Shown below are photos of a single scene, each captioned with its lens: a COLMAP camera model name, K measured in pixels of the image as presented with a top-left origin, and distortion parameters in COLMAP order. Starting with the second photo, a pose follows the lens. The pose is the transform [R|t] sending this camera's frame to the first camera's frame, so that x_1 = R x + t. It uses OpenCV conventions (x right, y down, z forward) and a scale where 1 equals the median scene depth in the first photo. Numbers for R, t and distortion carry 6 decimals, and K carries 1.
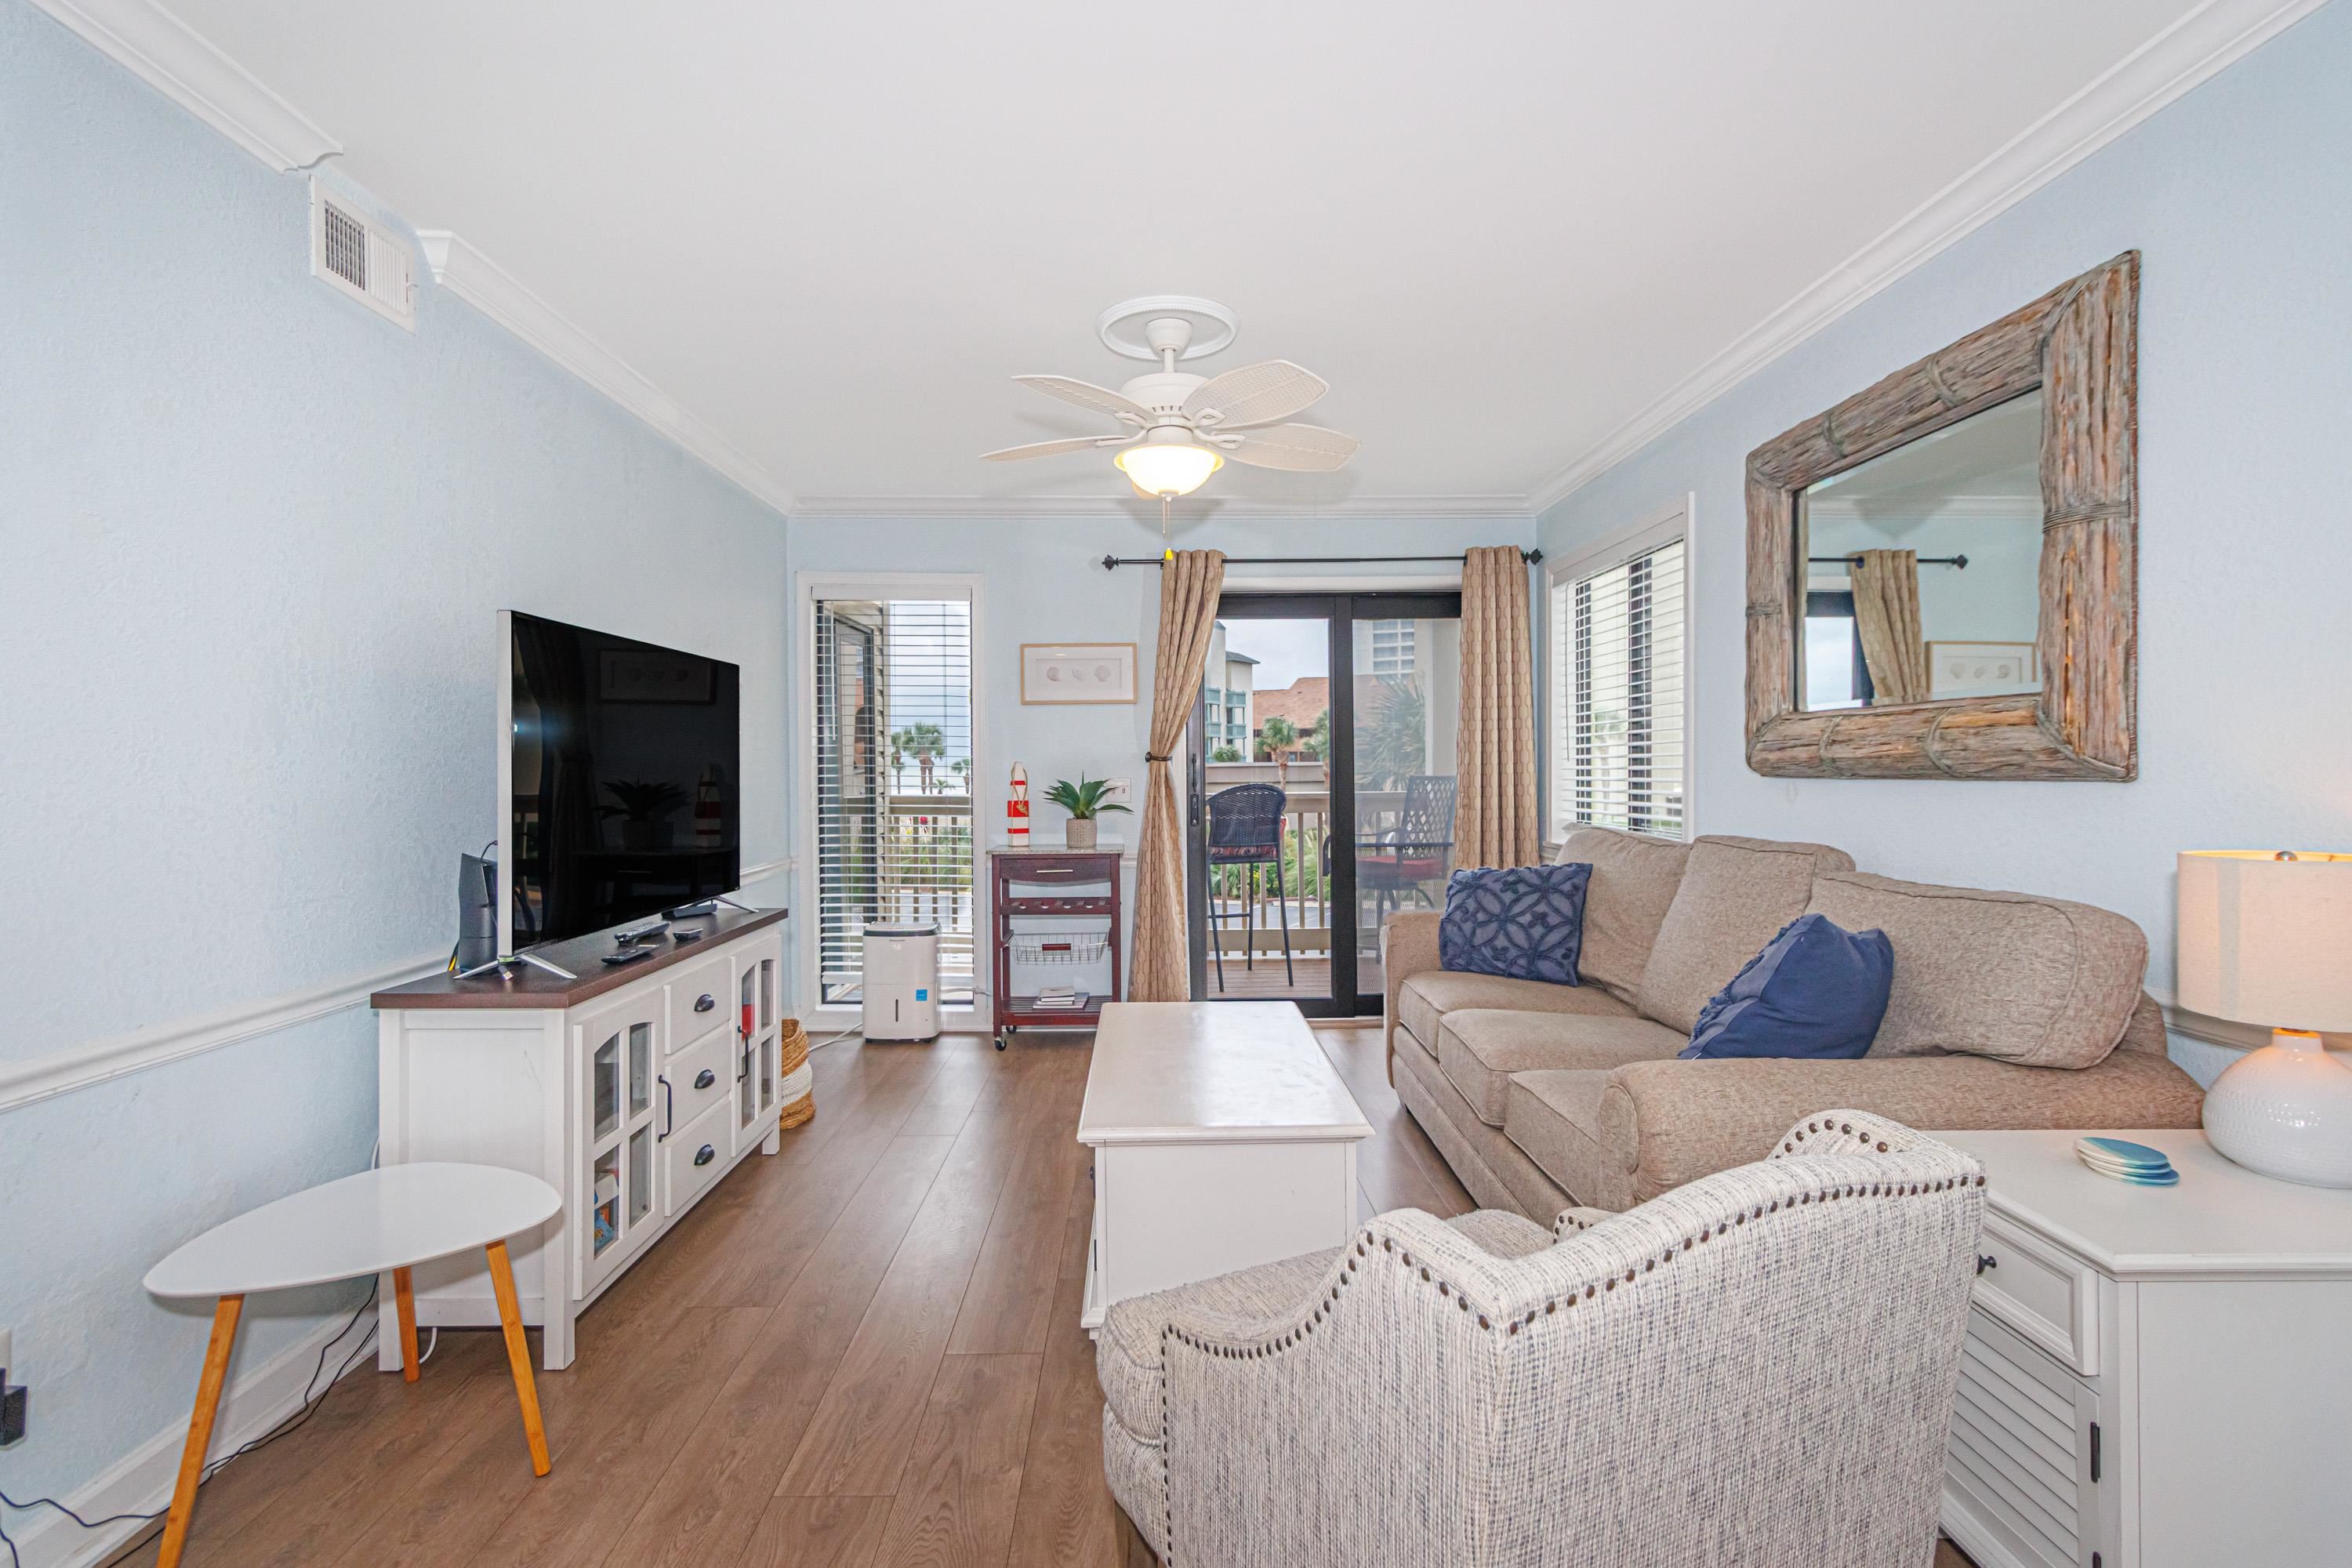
lens RADIAL K [[1106.8, 0, 1167.4], [0, 1106.8, 773.2], [0, 0, 1]] dist [0.003471, 0.001205]
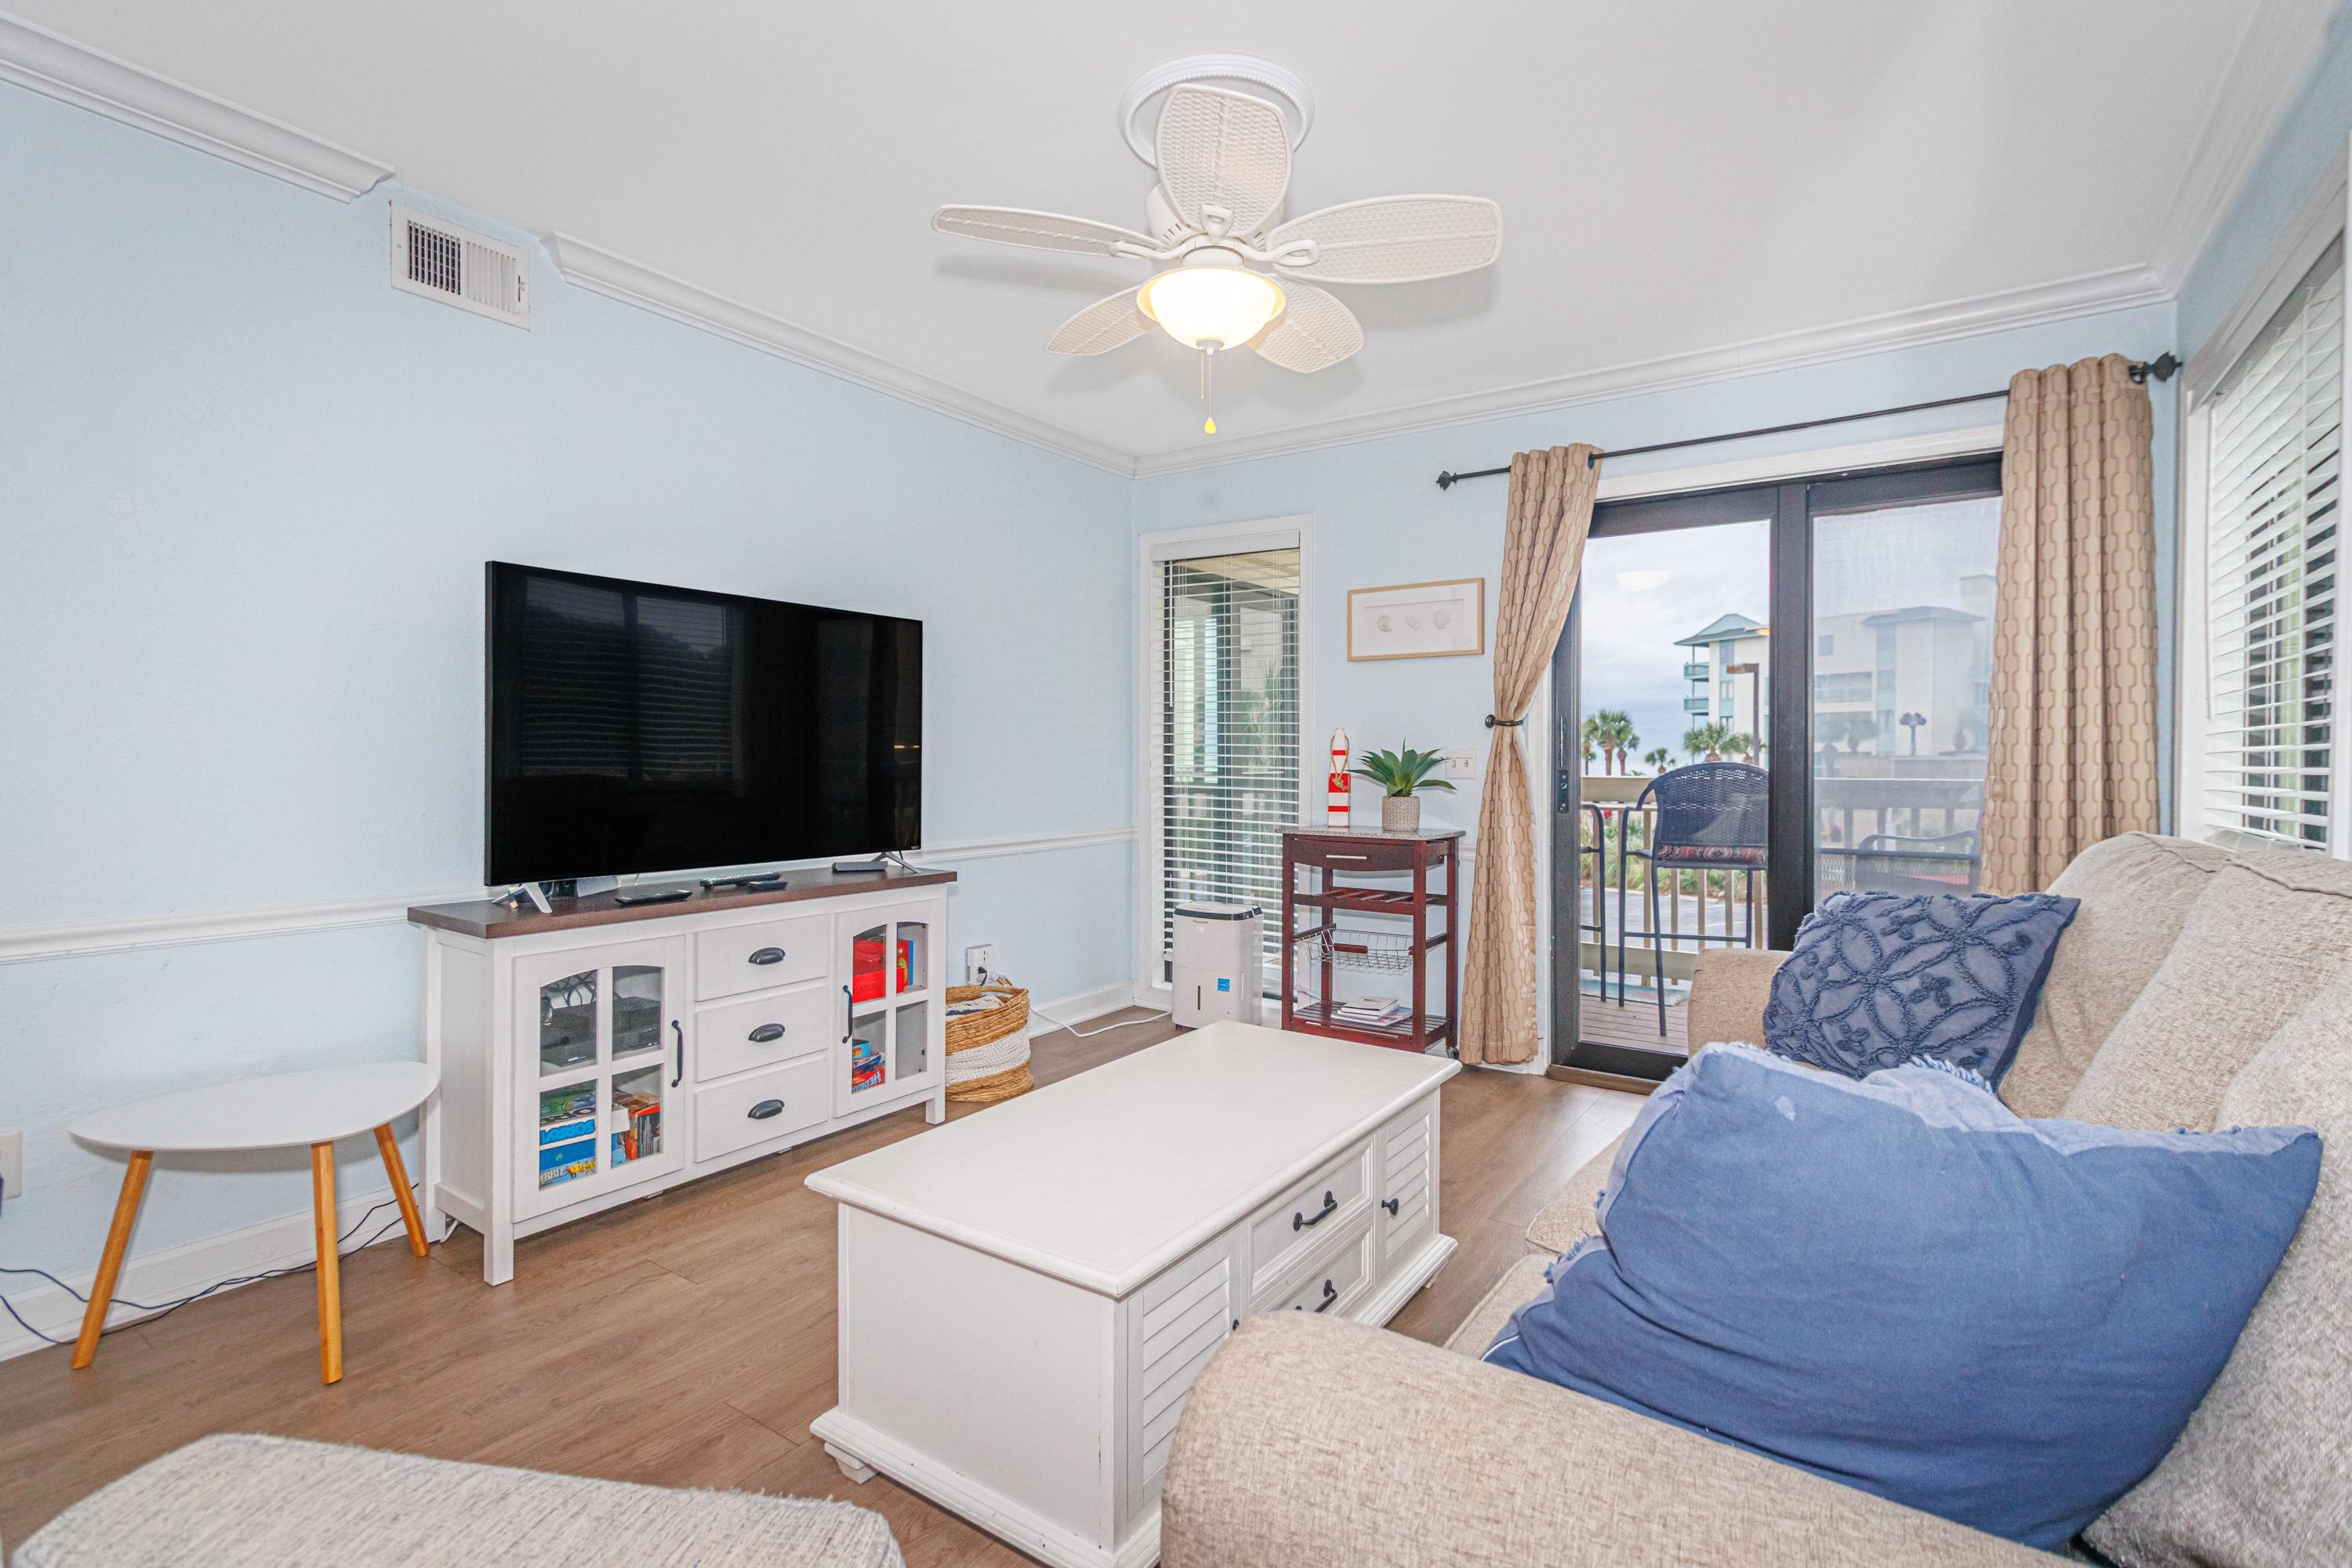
lens RADIAL K [[1086.2, 0, 1169.5], [0, 1086.2, 767.6], [0, 0, 1]] dist [0.002764, 0.001081]
pose [[0.812166, 0.015903, -0.583210, 0.333649], [-0.014115, 0.999871, 0.007610, 0.021179], [0.583256, 0.002051, 0.812286, 0.323186]]
